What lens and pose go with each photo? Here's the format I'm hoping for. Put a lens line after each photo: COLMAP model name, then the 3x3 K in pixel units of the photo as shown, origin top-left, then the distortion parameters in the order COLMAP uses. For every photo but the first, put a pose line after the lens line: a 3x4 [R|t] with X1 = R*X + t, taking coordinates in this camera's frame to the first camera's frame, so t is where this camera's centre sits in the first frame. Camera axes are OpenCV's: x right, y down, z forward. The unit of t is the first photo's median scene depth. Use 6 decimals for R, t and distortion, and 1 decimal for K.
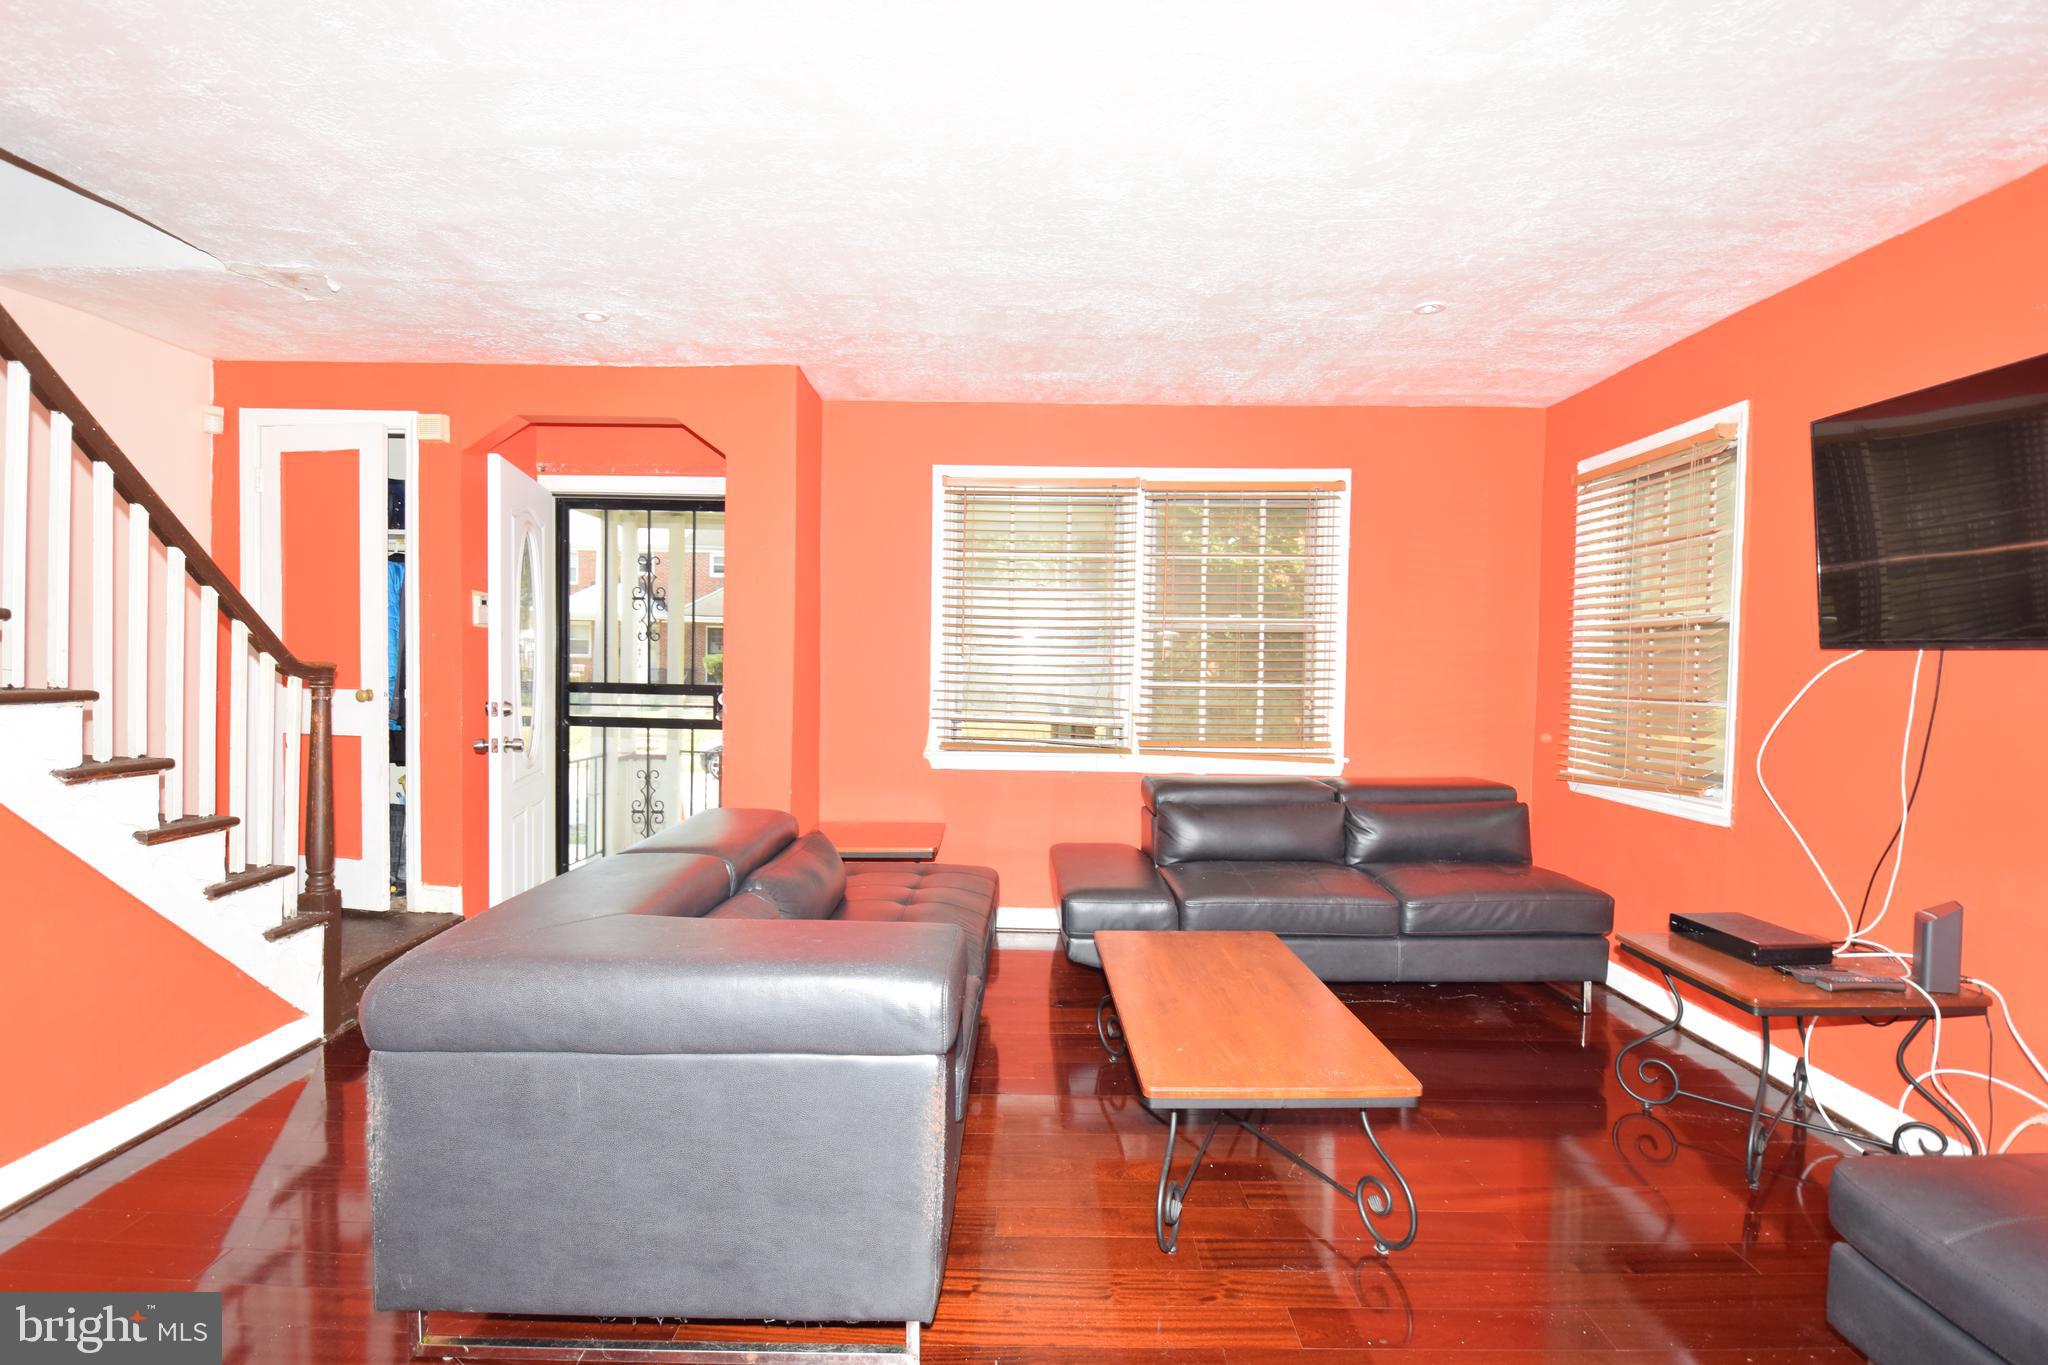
lens RADIAL K [[991.9, 0, 1017.4], [0, 991.9, 686.5], [0, 0, 1]] dist [0.014811, -0.022838]
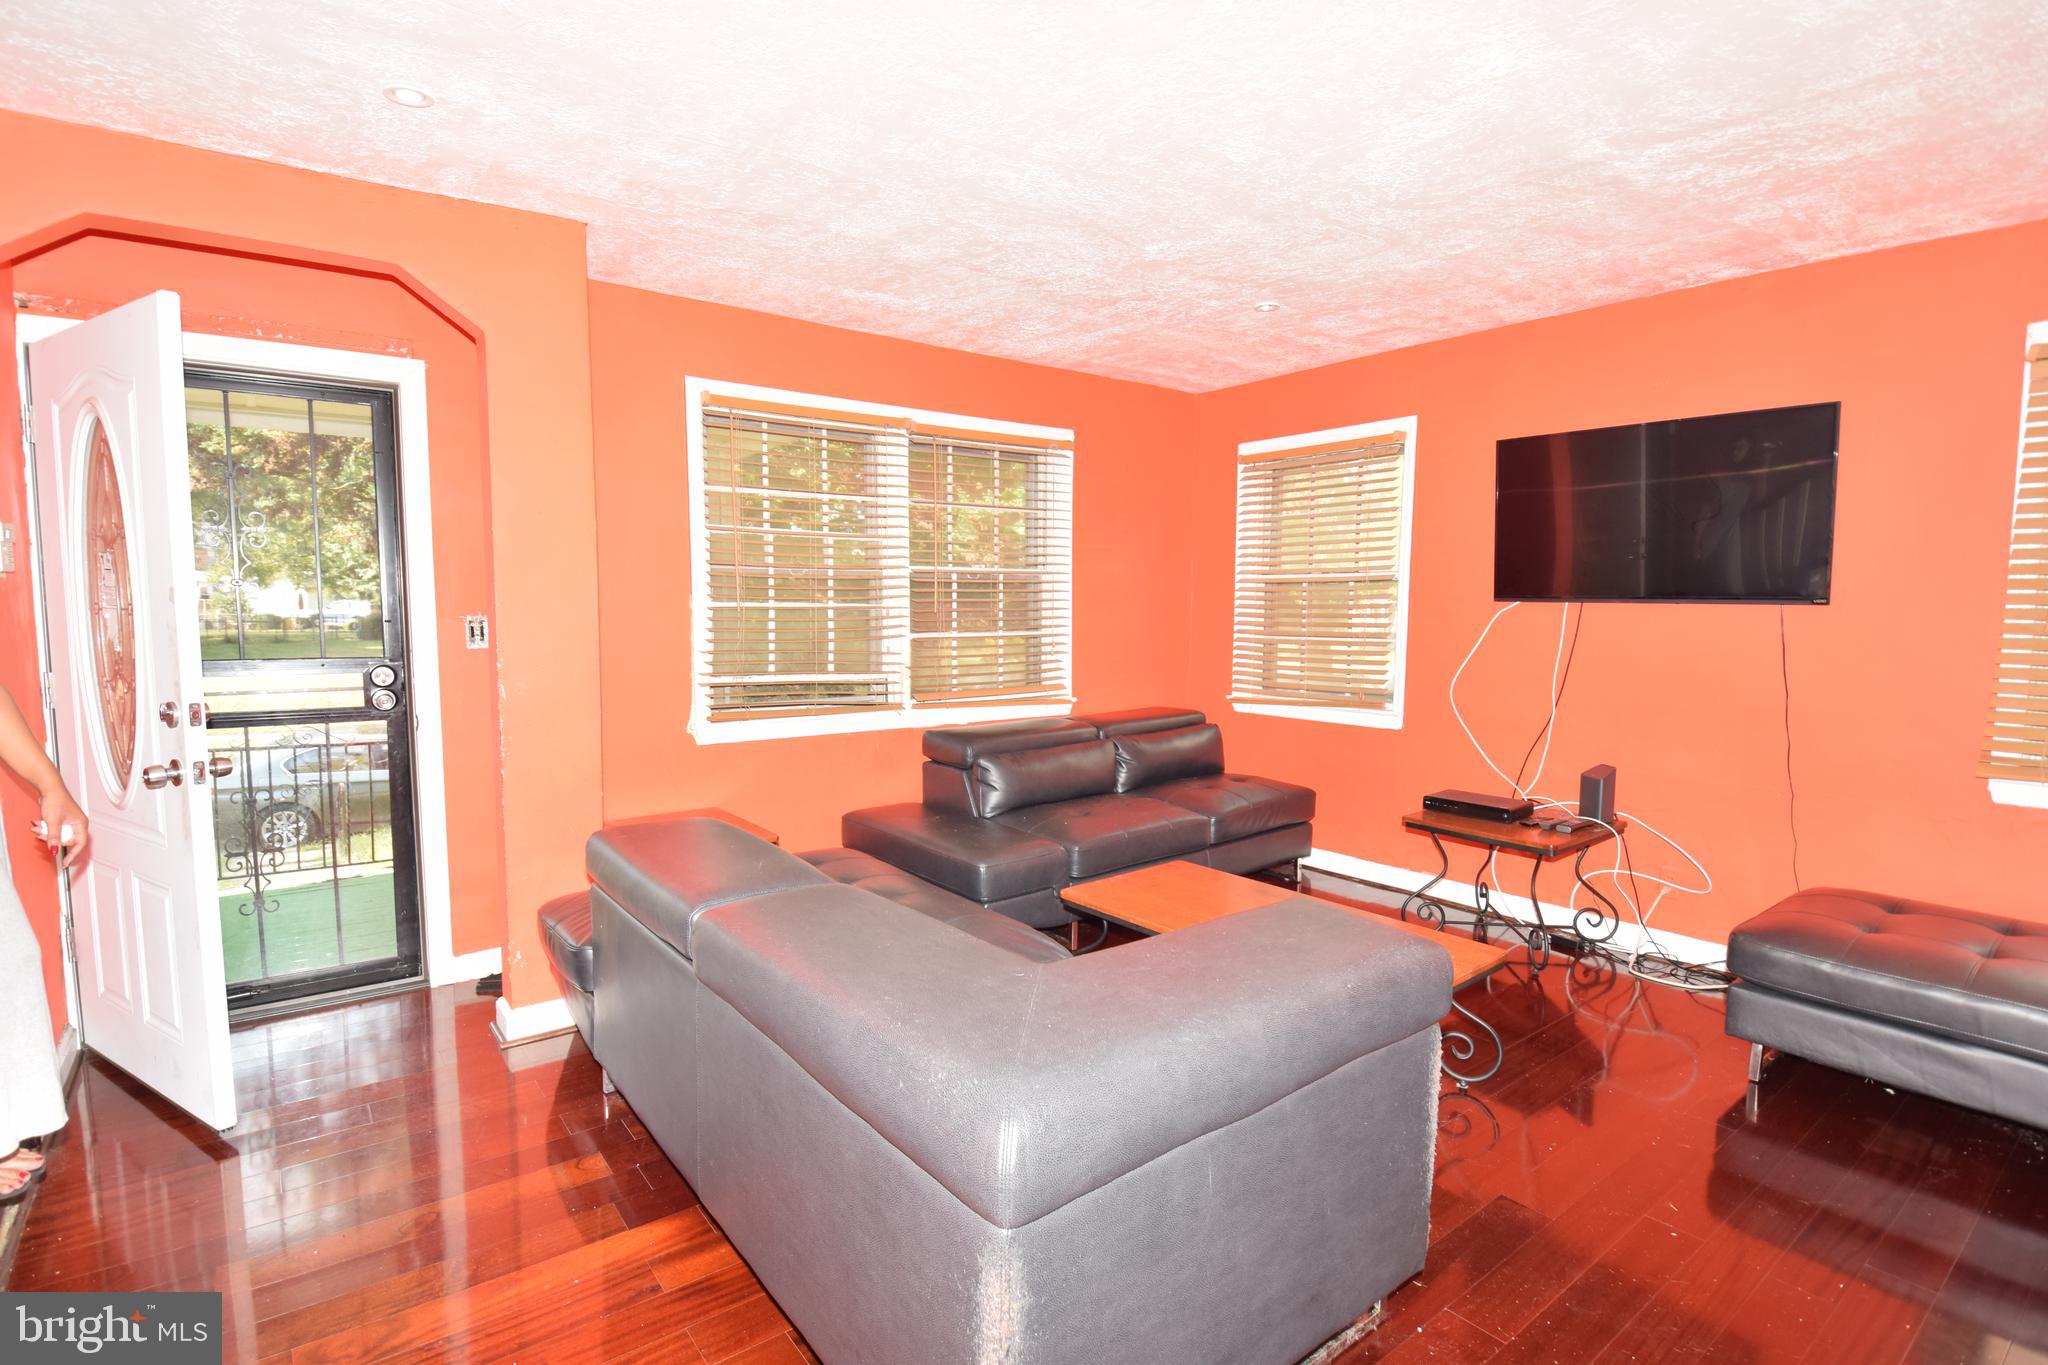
lens RADIAL K [[991.9, 0, 1017.5], [0, 991.9, 692.3], [0, 0, 1]] dist [0.014811, -0.022838]
pose [[0.787565, -0.067506, 0.612523, -0.429688], [0.022980, 0.996508, 0.080278, -0.025932], [-0.615803, -0.049148, 0.786366, 0.193357]]
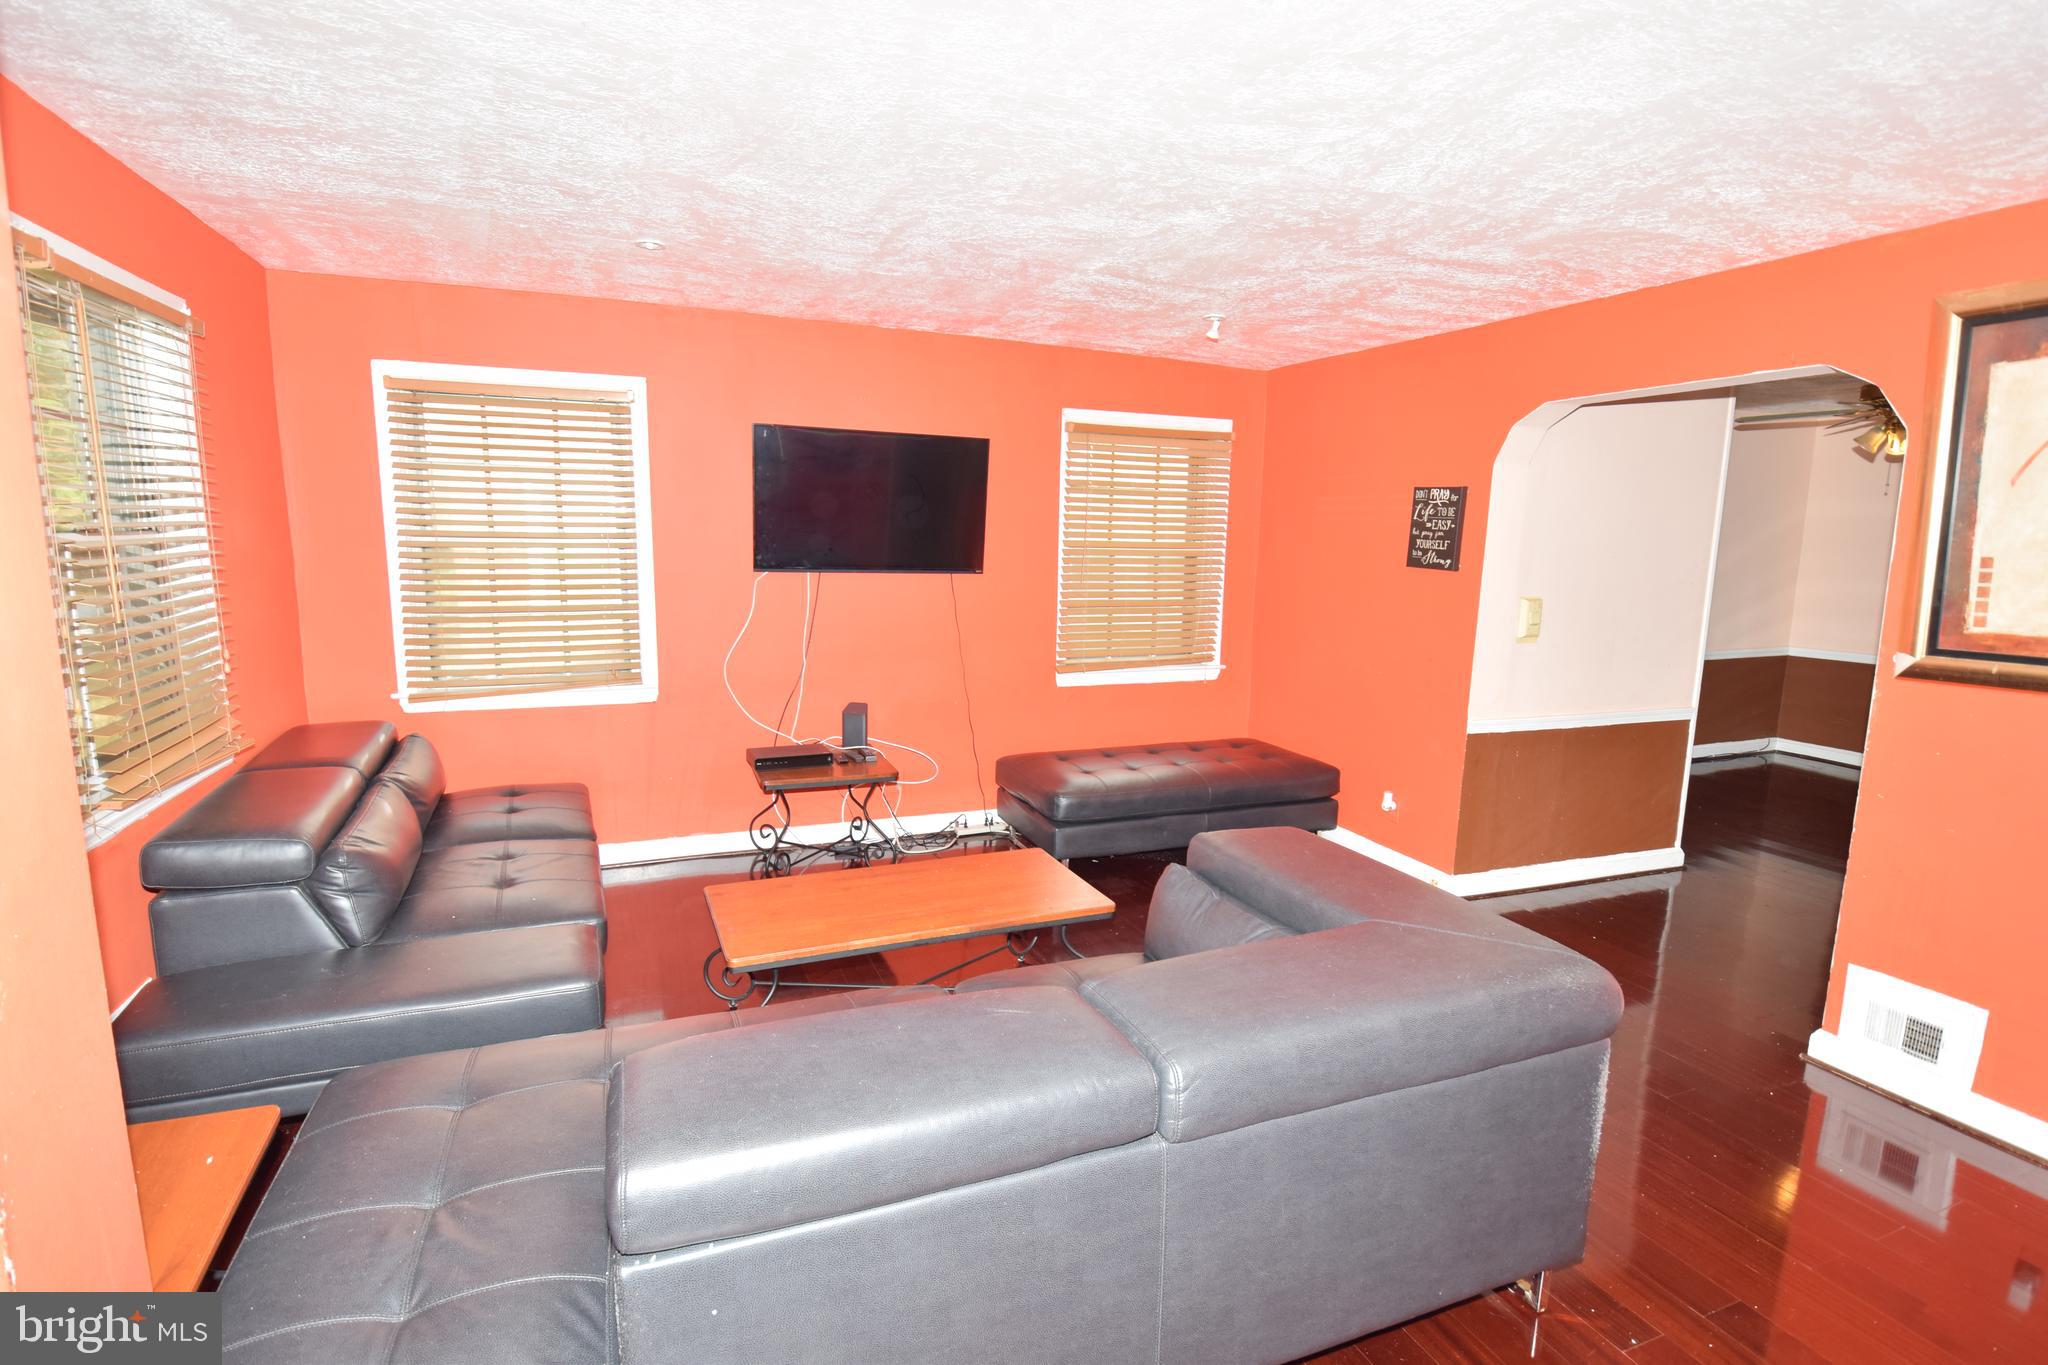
lens RADIAL K [[991.9, 0, 1019.5], [0, 991.9, 699.5], [0, 0, 1]] dist [0.014811, -0.022838]
pose [[-0.382721, -0.173370, 0.907451, -0.559067], [-0.000917, 0.982305, 0.187284, -0.091591], [-0.923864, 0.070845, -0.376108, 0.830437]]
